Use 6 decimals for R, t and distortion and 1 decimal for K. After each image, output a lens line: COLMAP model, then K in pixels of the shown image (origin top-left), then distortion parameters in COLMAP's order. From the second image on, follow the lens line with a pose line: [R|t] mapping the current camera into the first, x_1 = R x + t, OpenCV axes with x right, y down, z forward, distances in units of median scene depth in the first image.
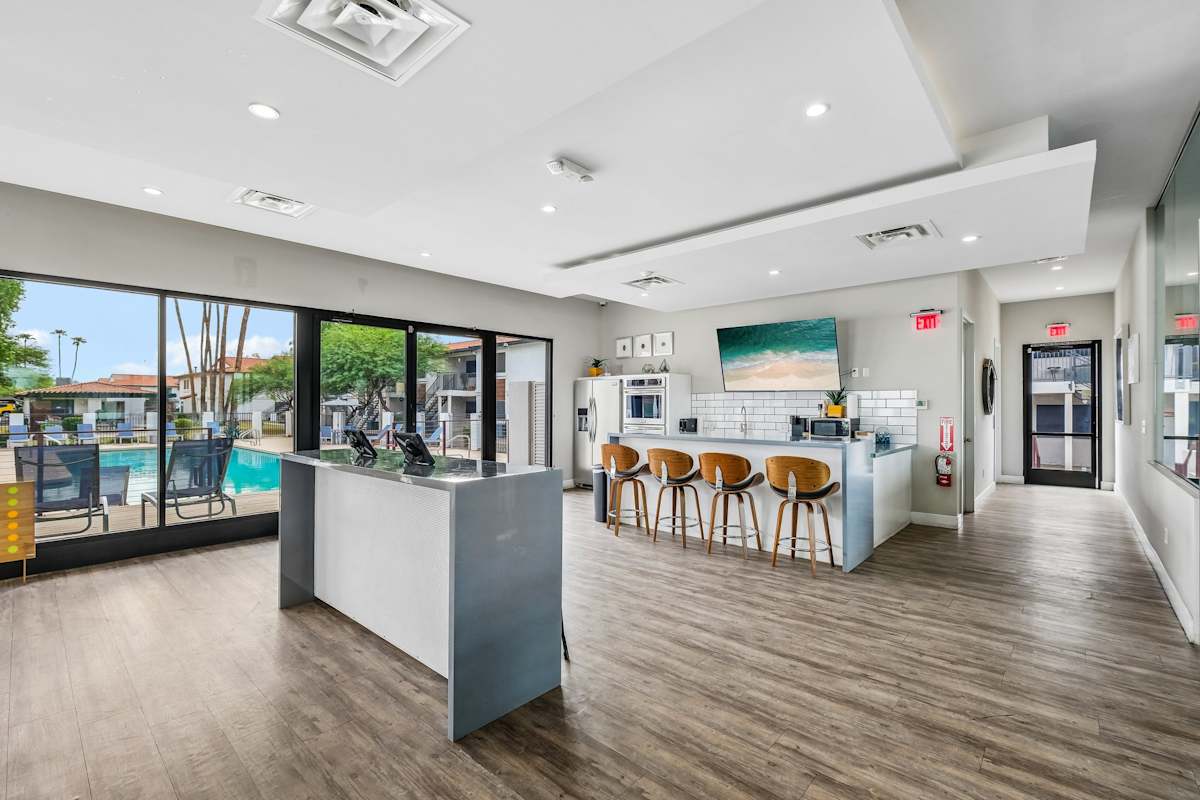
lens RADIAL K [[531.6, 0, 596.6], [0, 531.6, 403.6], [0, 0, 1]] dist [-0.008455, 0.001851]
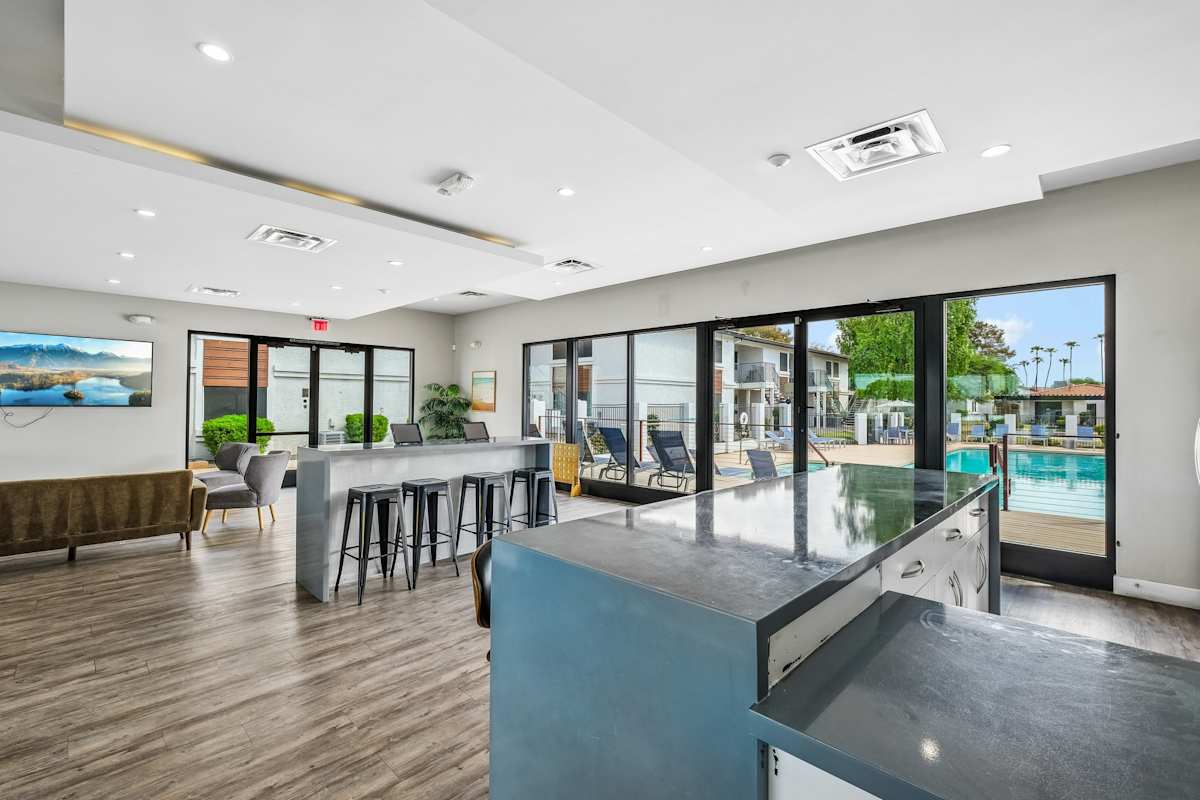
lens RADIAL K [[531.6, 0, 597.4], [0, 531.6, 391.8], [0, 0, 1]] dist [-0.008455, 0.001851]
pose [[-0.047599, -0.019703, -0.998672, 1.179232], [-0.009907, 0.999766, -0.019253, -0.008880], [0.998817, 0.008977, -0.047783, 1.603288]]
